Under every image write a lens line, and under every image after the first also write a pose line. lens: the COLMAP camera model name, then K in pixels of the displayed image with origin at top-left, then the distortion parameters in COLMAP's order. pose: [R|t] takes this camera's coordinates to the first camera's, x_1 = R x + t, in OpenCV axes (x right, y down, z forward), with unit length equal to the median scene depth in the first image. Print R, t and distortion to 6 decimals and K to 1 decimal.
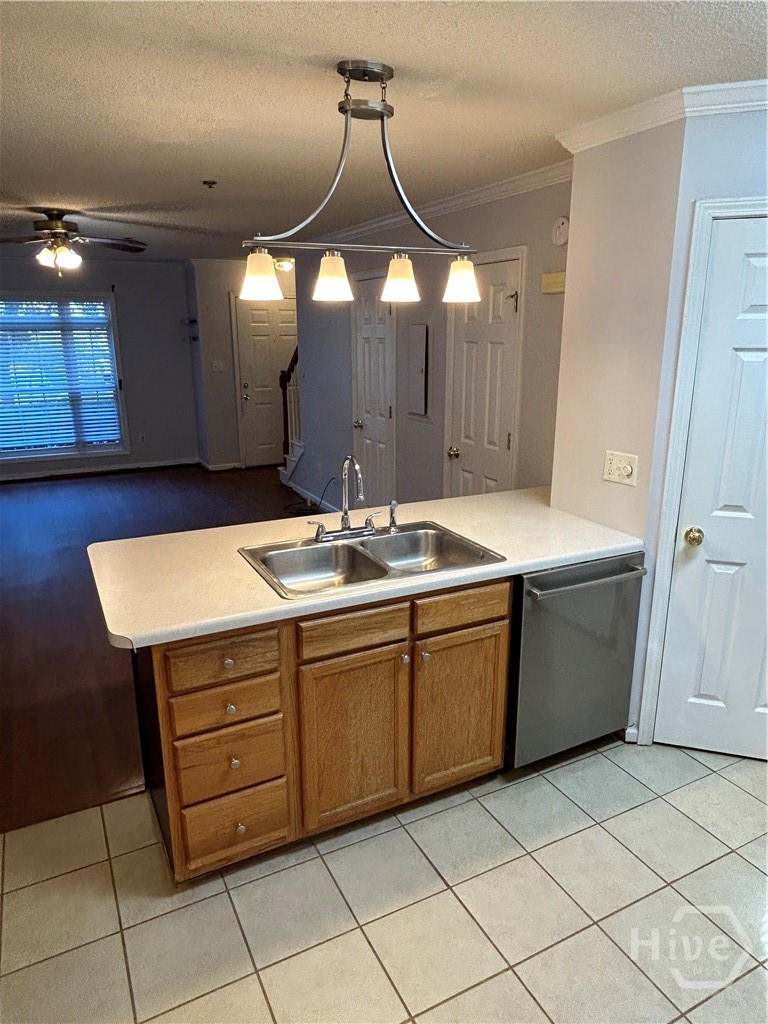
lens RADIAL K [[671.4, 0, 389.2], [0, 671.4, 510.7], [0, 0, 1]] dist [-0.001965, -0.003107]
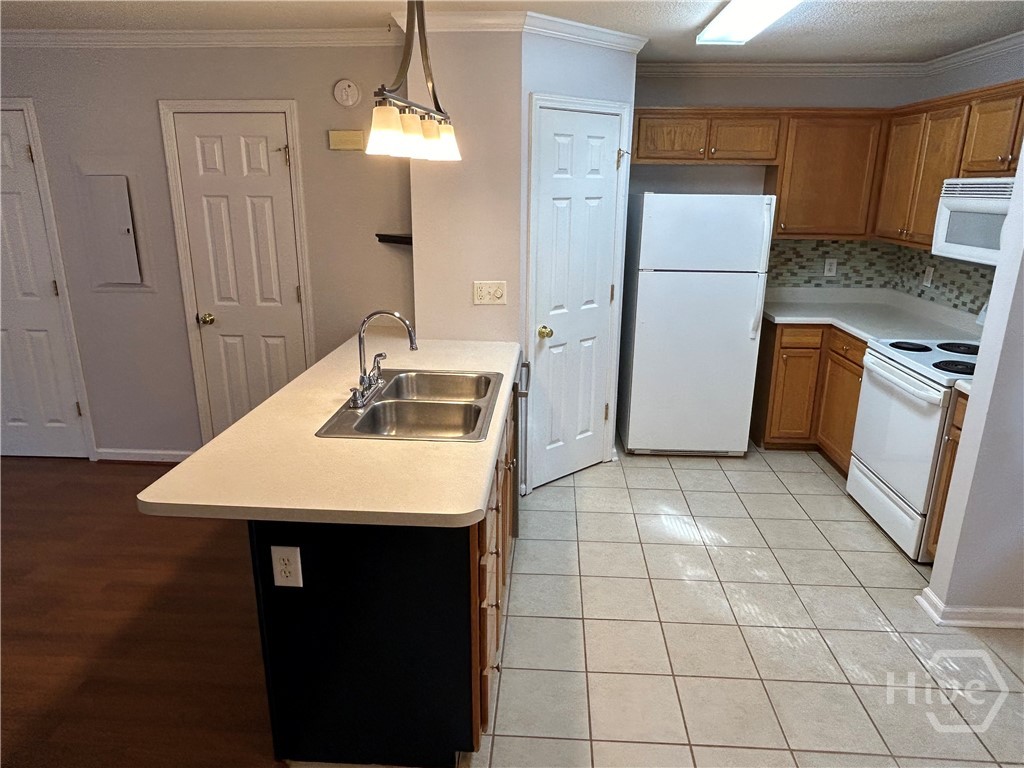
lens RADIAL K [[671.4, 0, 513.9], [0, 671.4, 375.2], [0, 0, 1]] dist [-0.001965, -0.003107]
pose [[0.513594, -0.231626, 0.826178, -0.726122], [0.215508, 0.966831, 0.137089, -0.076271], [-0.830528, 0.107640, 0.546476, 0.271310]]
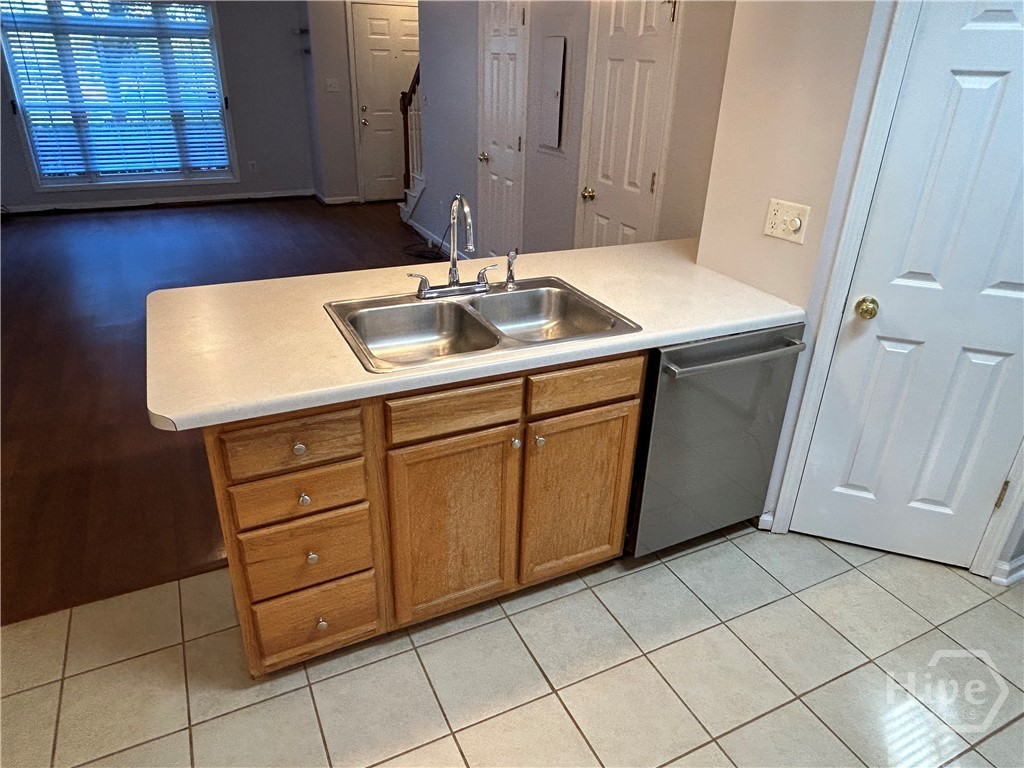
lens RADIAL K [[671.4, 0, 512.8], [0, 671.4, 373.6], [0, 0, 1]] dist [-0.001965, -0.003107]
pose [[0.999306, 0.036538, -0.007277, 0.018898], [-0.034631, 0.983026, 0.180171, -0.015774], [0.013737, -0.179794, 0.983608, 0.143682]]
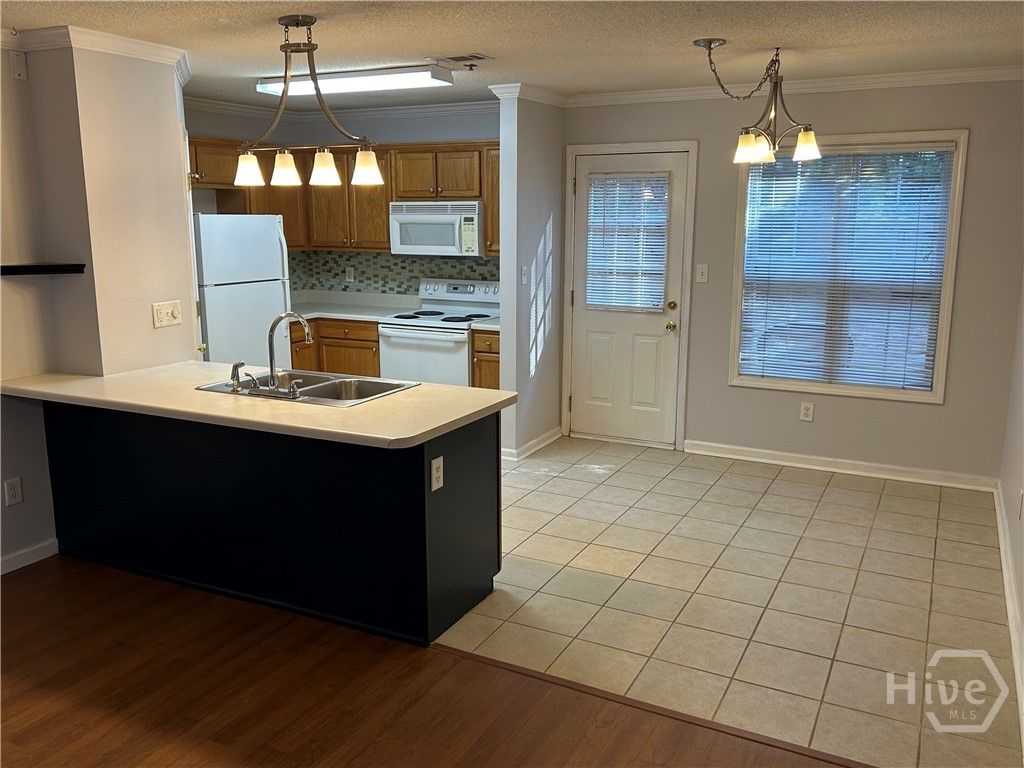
lens RADIAL K [[849.5, 0, 513.9], [0, 849.5, 382.4], [0, 0, 1]] dist [0.071694, -0.095251]
pose [[-0.577131, -0.159843, 0.800856, -1.333347], [0.212149, 0.917645, 0.336037, -0.345576], [-0.788615, 0.363838, -0.495691, 1.318466]]
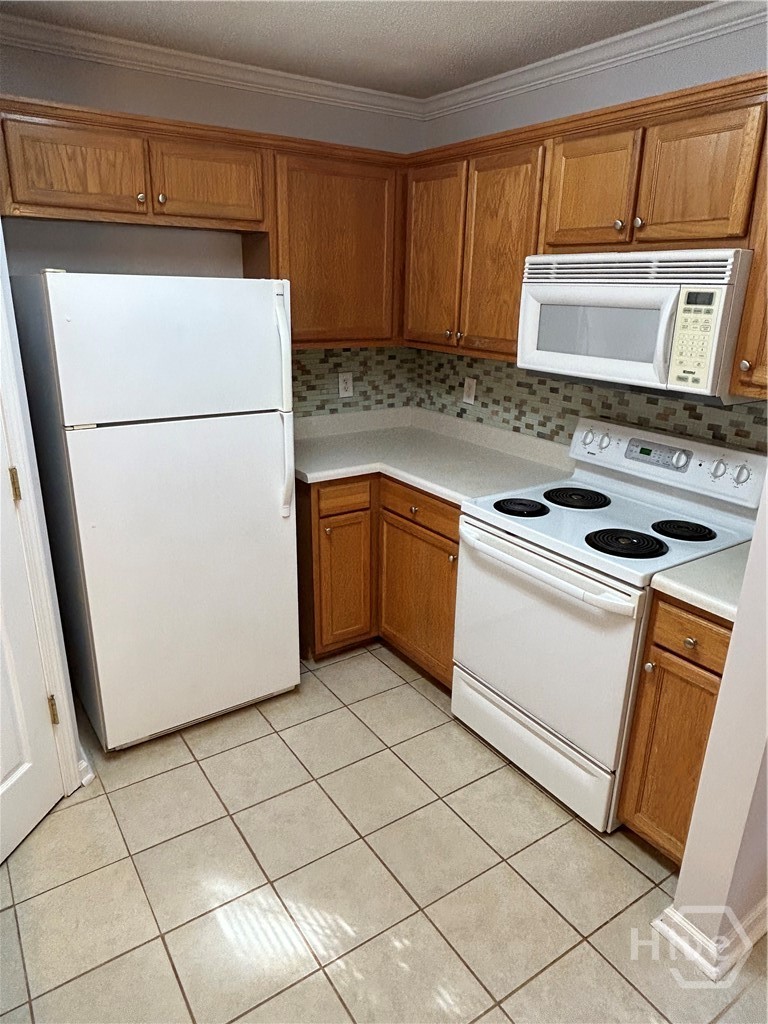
lens RADIAL K [[671.4, 0, 391.6], [0, 671.4, 515.4], [0, 0, 1]] dist [-0.001965, -0.003107]
pose [[-0.114509, -0.323027, 0.939437, -0.077375], [0.236740, 0.909539, 0.341603, -0.117504], [-0.964801, 0.261519, -0.027677, 0.524006]]
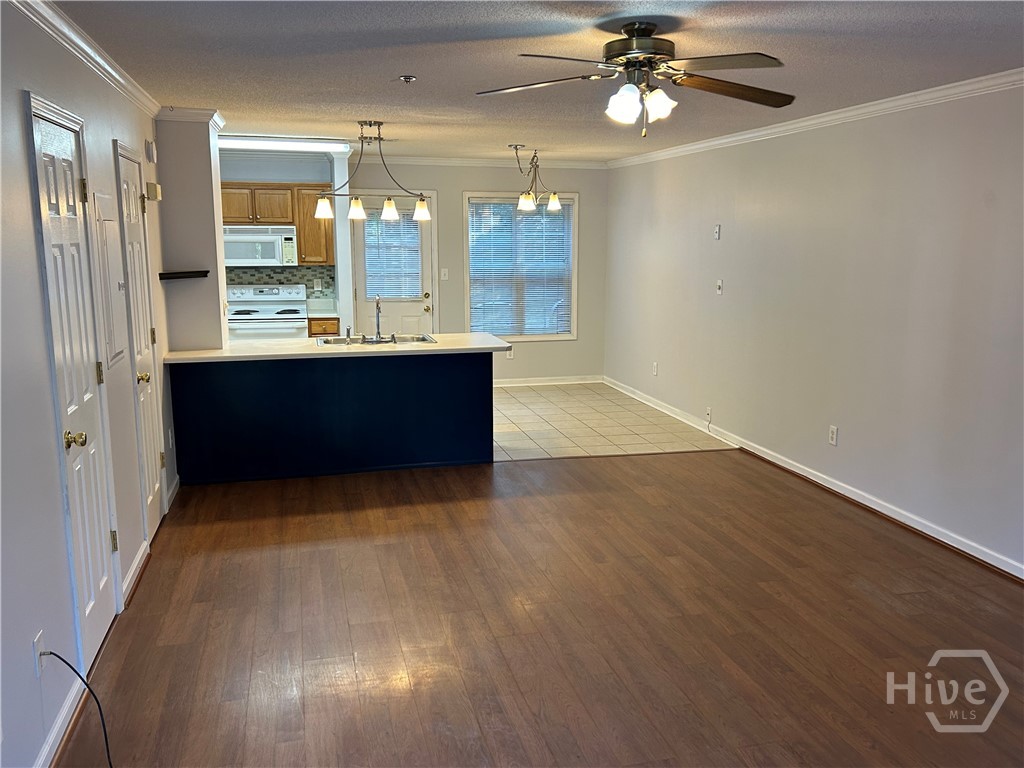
lens RADIAL K [[849.5, 0, 513.0], [0, 849.5, 399.9], [0, 0, 1]] dist [0.071694, -0.095251]
pose [[-0.971720, -0.048624, 0.231076, -0.926992], [0.057364, 0.900650, 0.430742, -0.767820], [-0.229063, 0.431816, -0.872390, 2.889076]]
